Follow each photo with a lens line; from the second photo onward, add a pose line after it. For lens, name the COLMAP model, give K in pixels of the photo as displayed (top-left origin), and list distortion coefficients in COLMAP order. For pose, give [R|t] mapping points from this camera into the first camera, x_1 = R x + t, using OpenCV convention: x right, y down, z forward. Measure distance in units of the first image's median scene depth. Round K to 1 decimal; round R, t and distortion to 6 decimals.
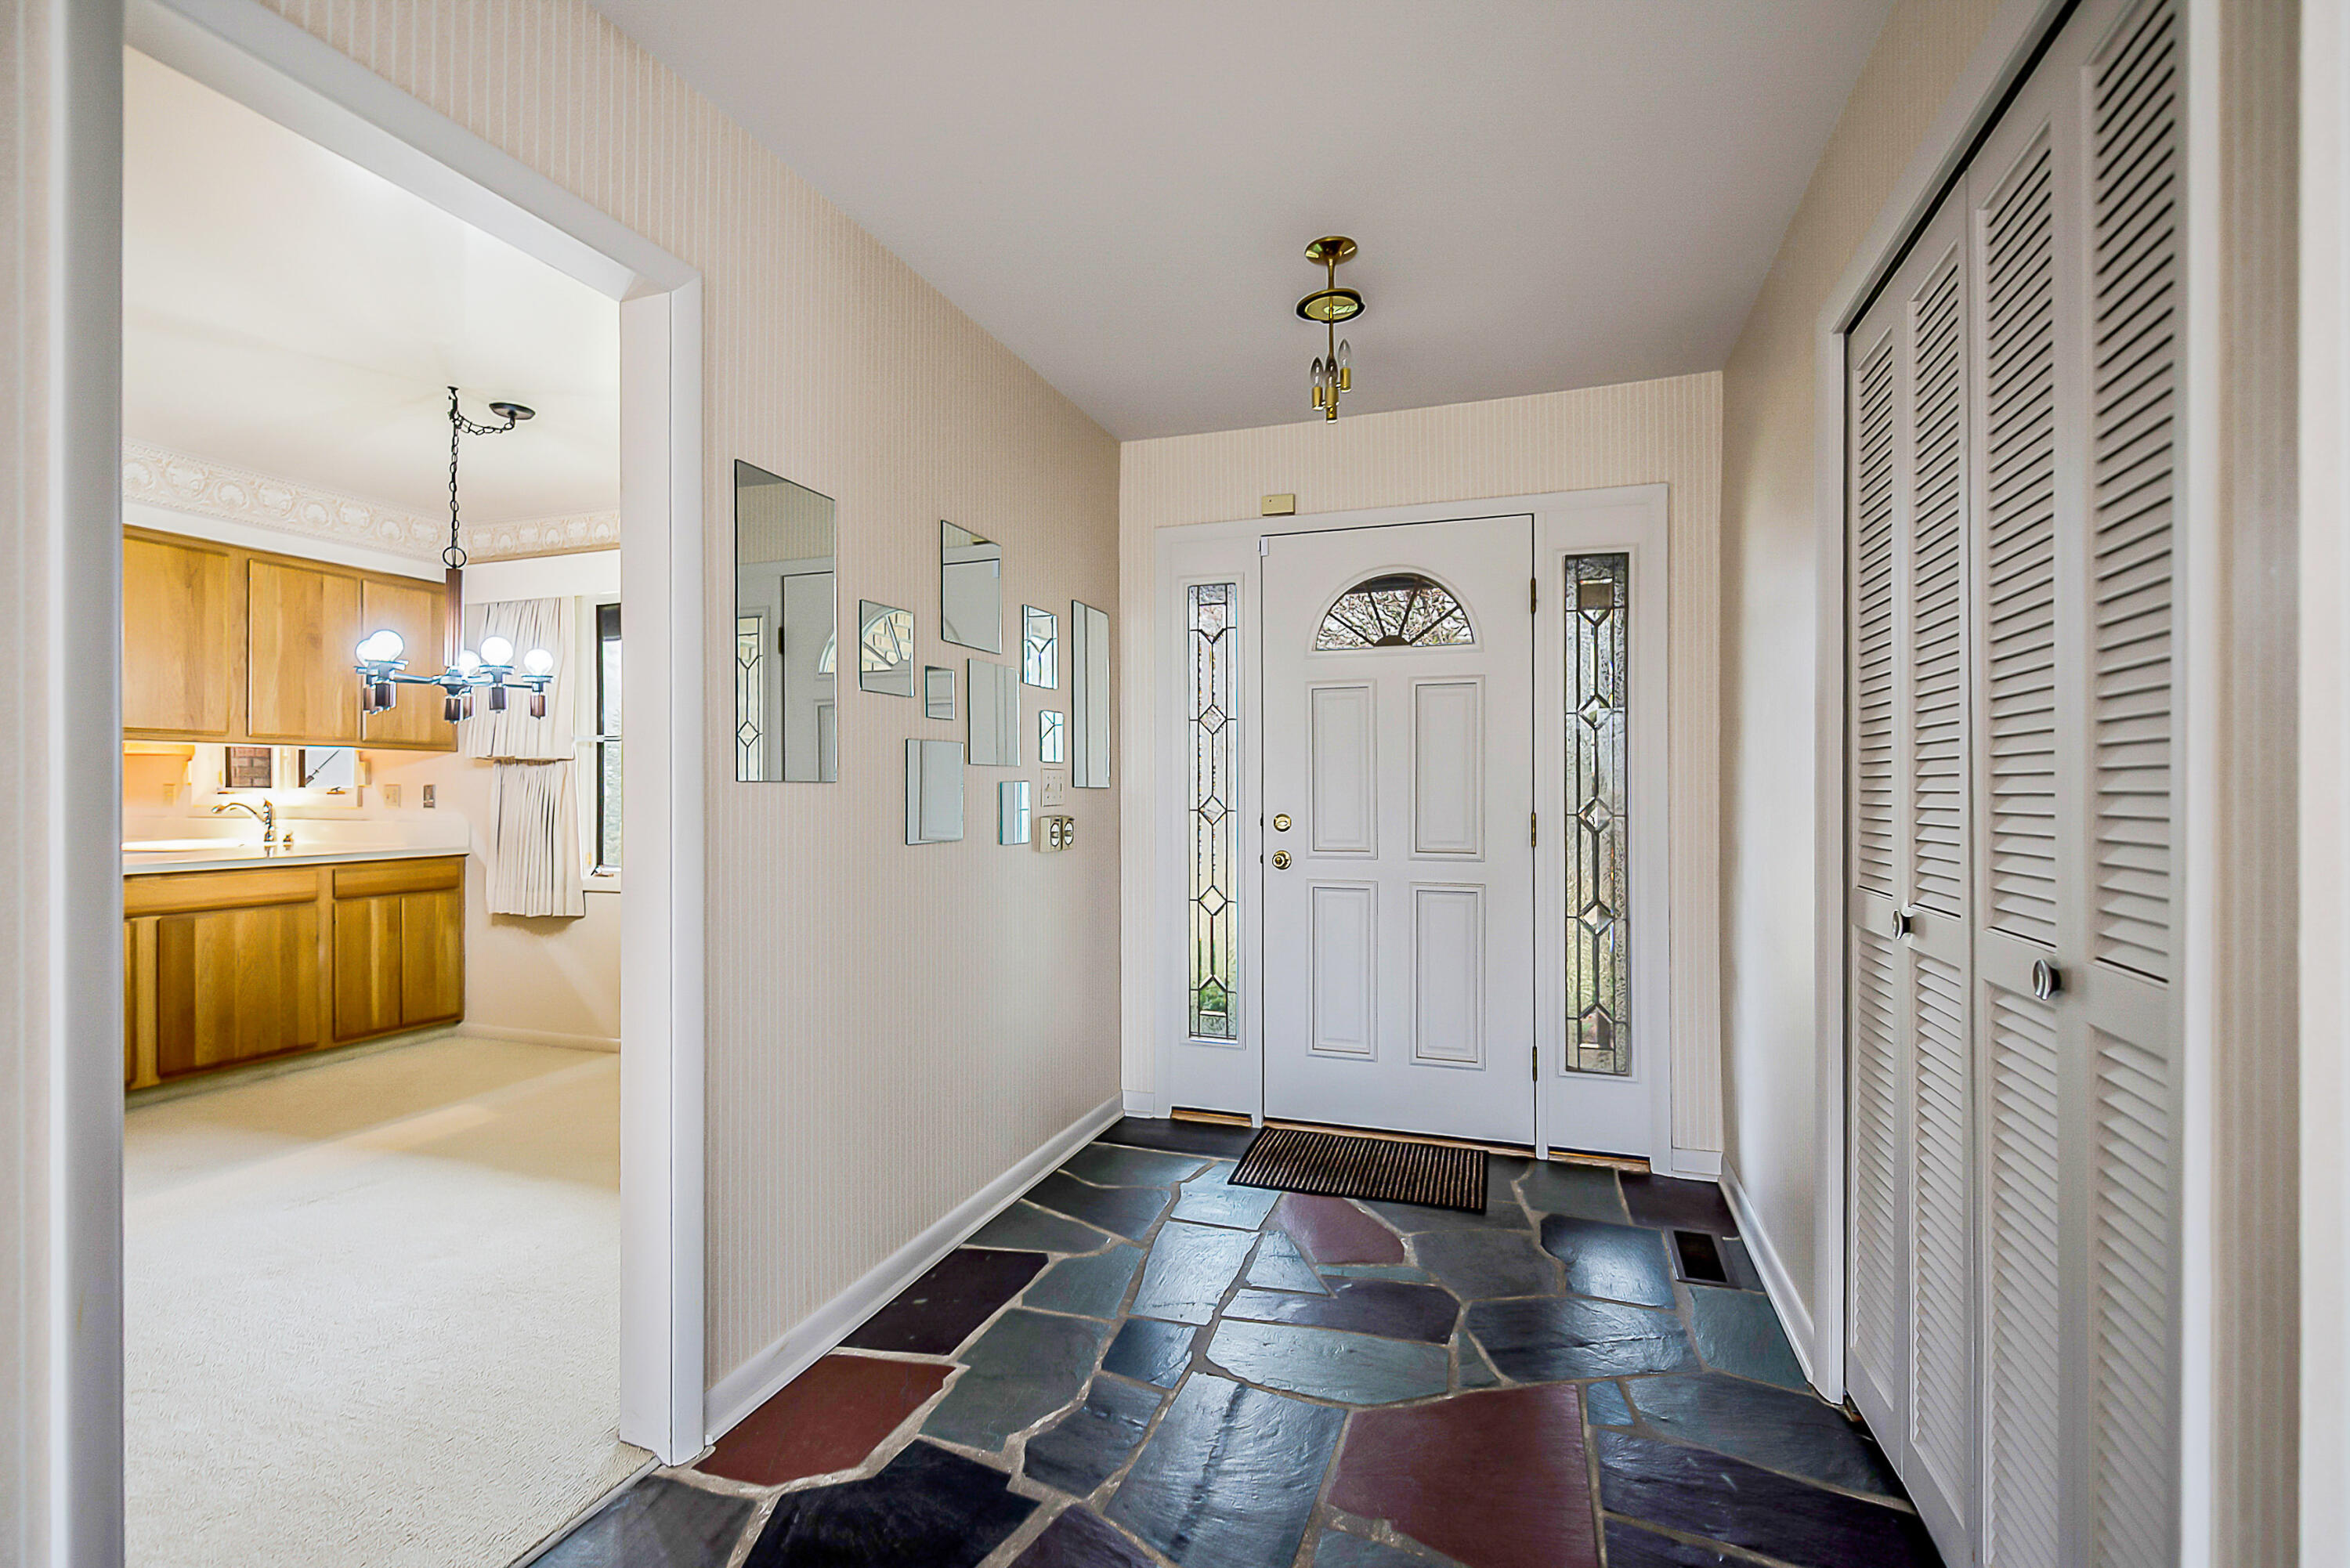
lens RADIAL K [[950.6, 0, 1172.7], [0, 950.6, 787.8], [0, 0, 1]] dist [-0.016902, -0.000314]
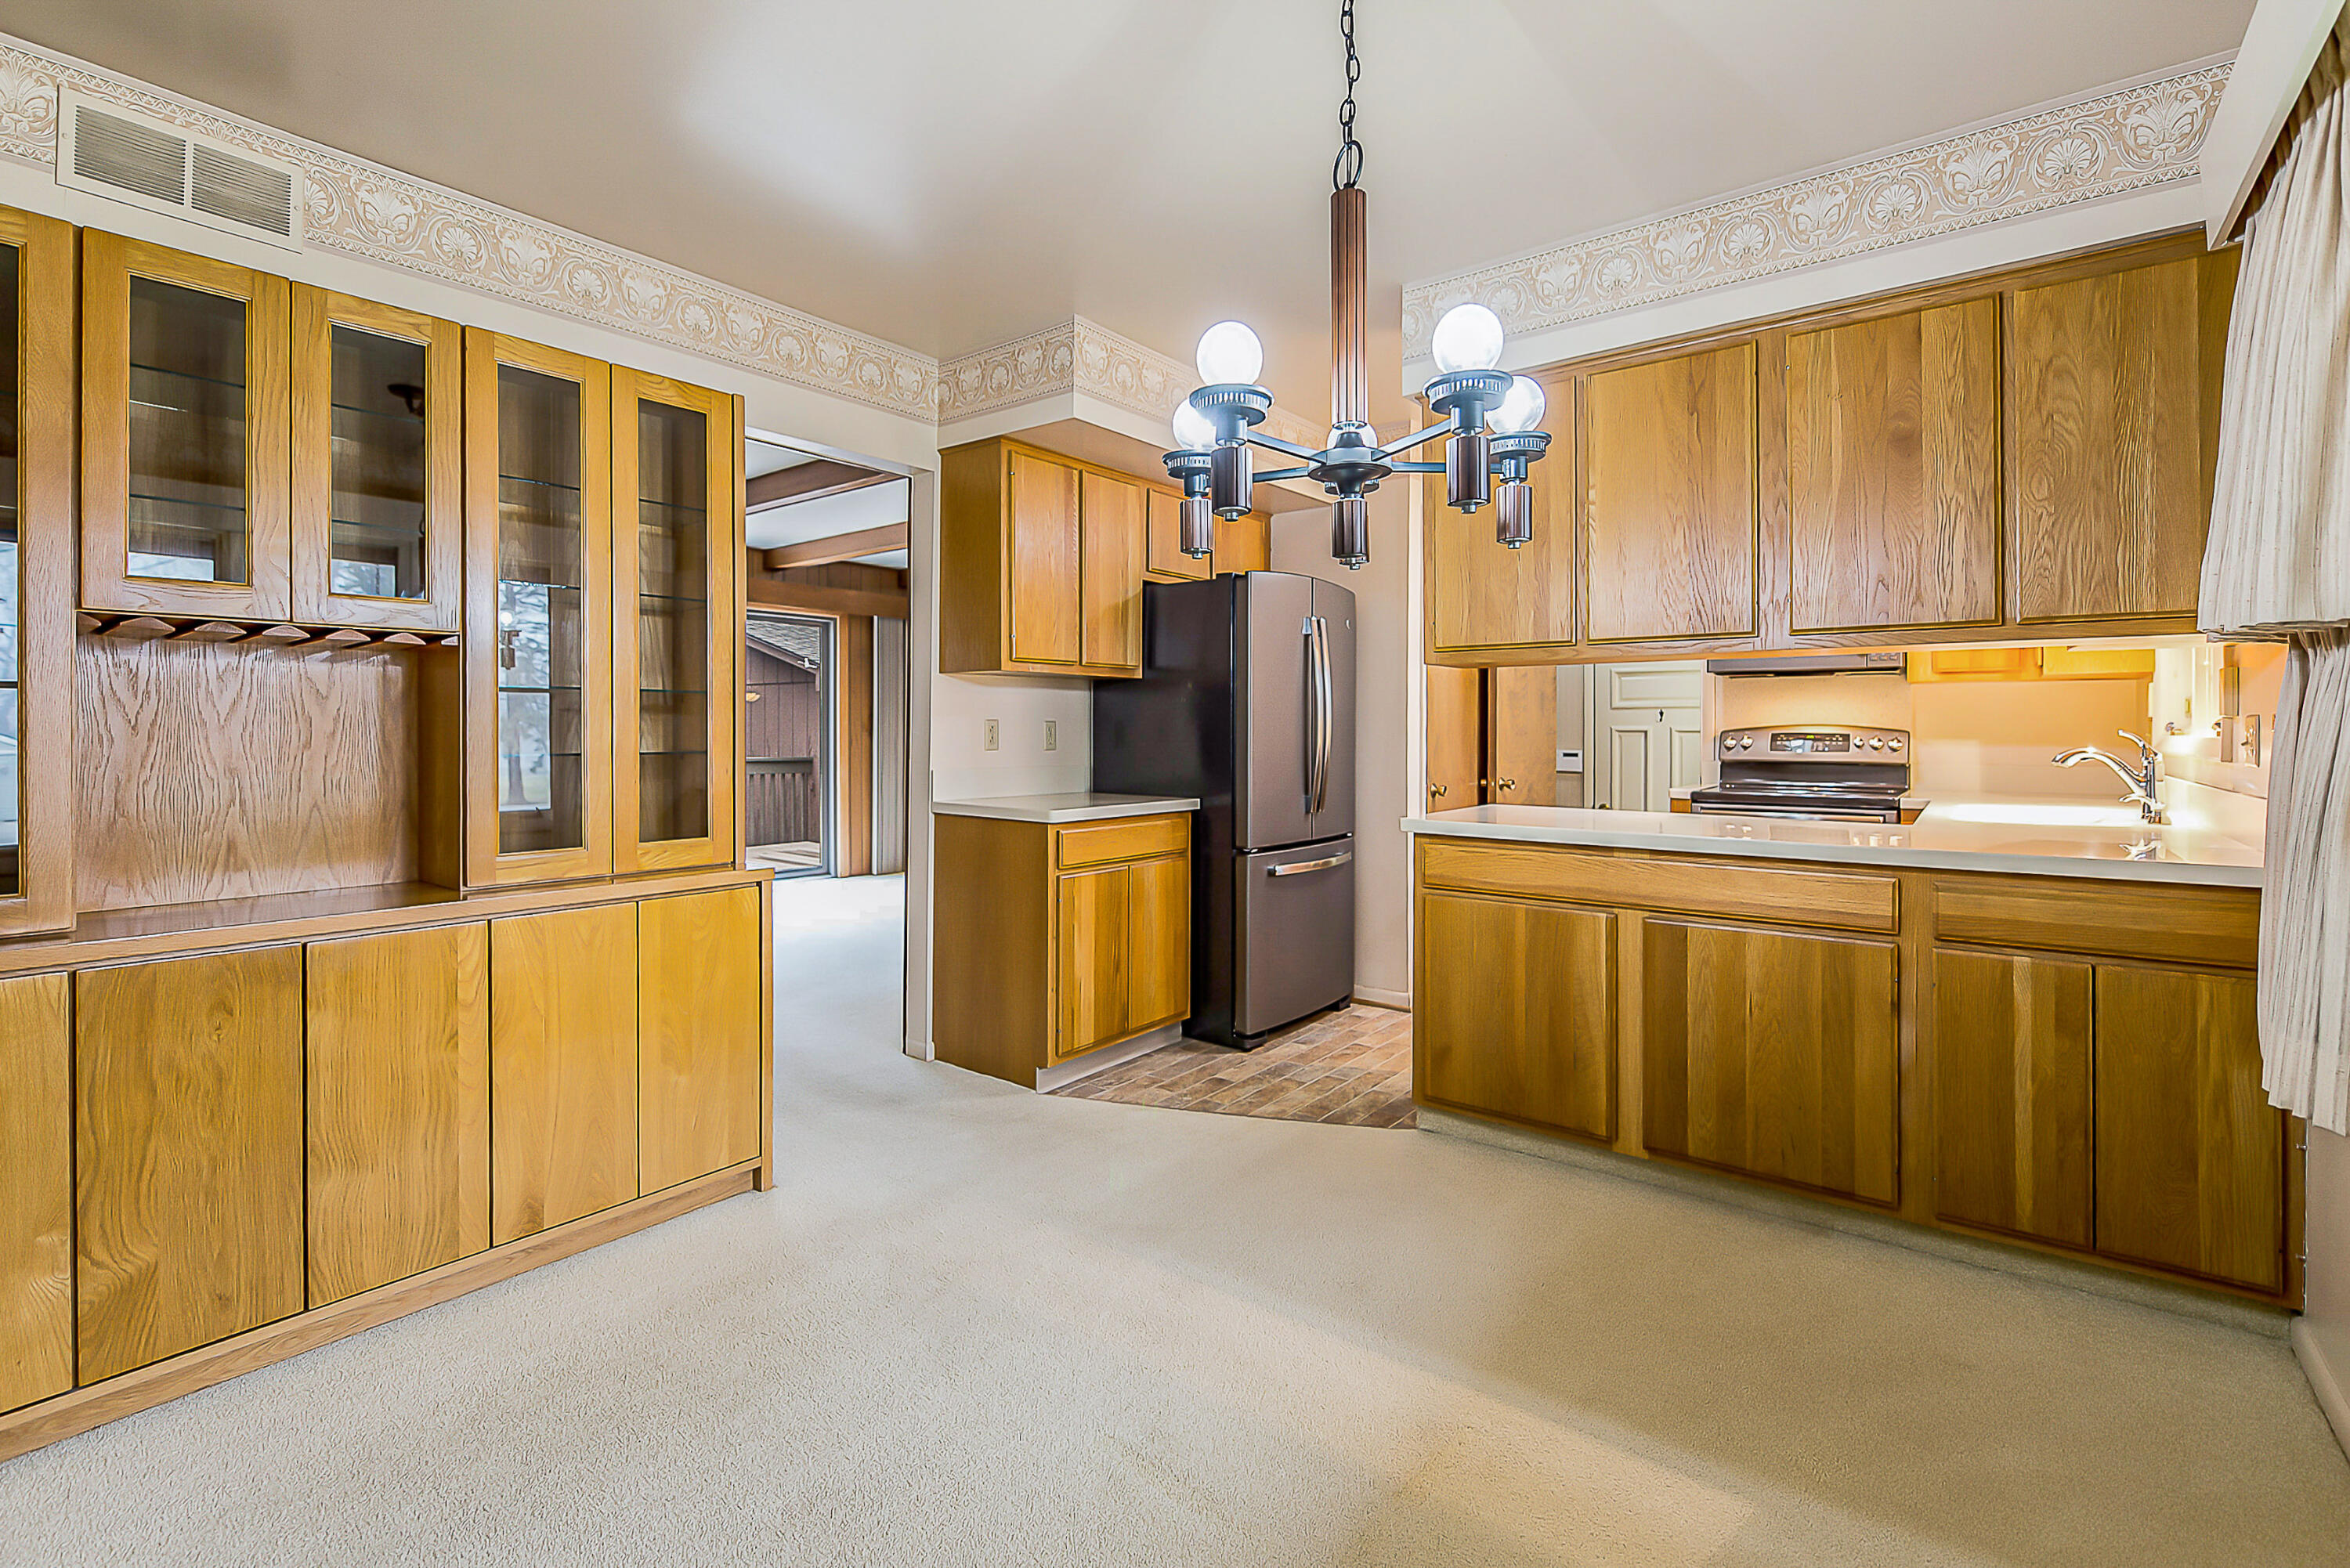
lens RADIAL K [[1047.5, 0, 1178.0], [0, 1047.5, 732.0], [0, 0, 1]] dist [0.002077, 0.000367]
pose [[-0.327872, 0.000236, -0.944722, -0.238884], [-0.000061, 1.000000, 0.000271, 0.006726], [0.944722, 0.000147, -0.327872, 0.871247]]
